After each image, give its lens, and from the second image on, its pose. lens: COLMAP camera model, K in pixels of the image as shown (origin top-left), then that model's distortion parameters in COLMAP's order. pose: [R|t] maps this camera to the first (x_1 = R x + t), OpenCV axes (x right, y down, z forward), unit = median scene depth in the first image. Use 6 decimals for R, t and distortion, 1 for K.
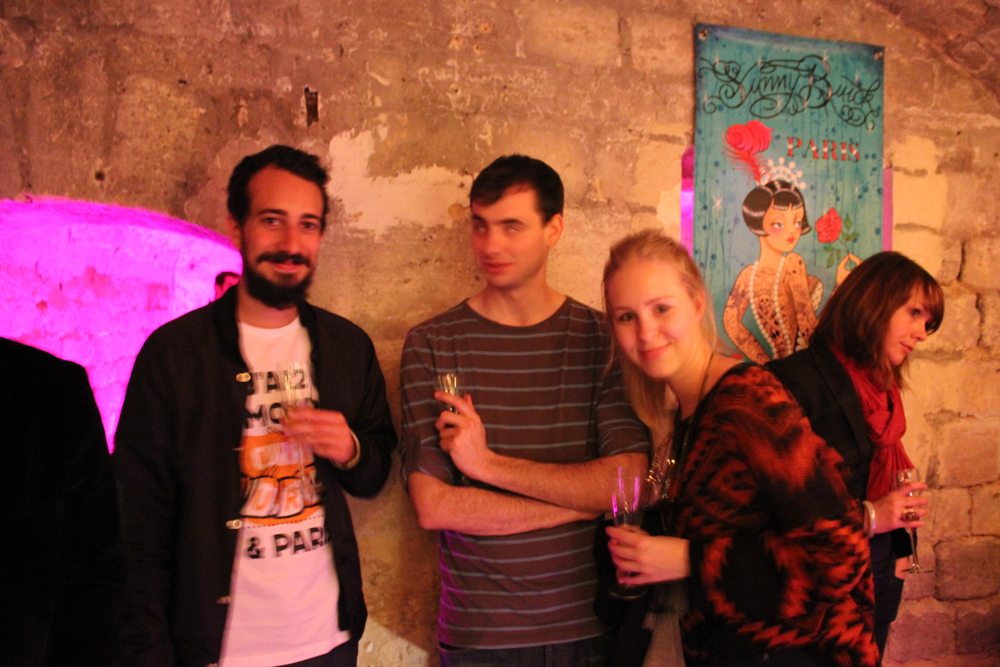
lens RADIAL K [[790.4, 0, 500.0], [0, 790.4, 333.5], [0, 0, 1]] dist [-0.100762, 0.004332]
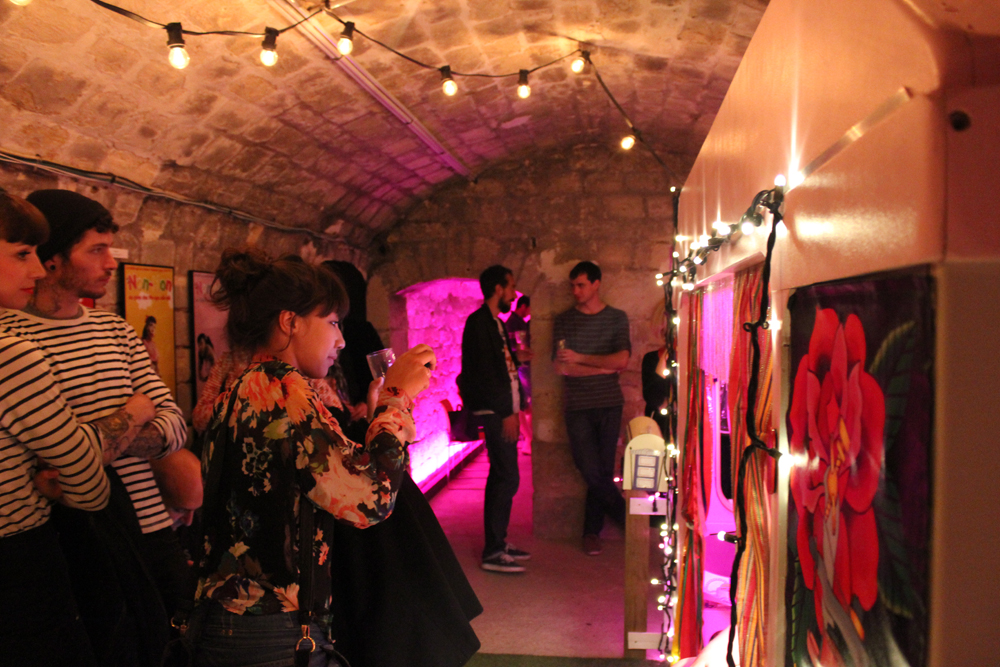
lens RADIAL K [[520.2, 0, 500.0], [0, 520.2, 333.5], [0, 0, 1]] dist [0.000189, 0.000004]
pose [[0.927528, -0.012706, -0.373538, 0.368708], [0.016029, 0.999855, 0.005791, 0.042562], [0.373410, -0.011359, 0.927597, -0.880438]]
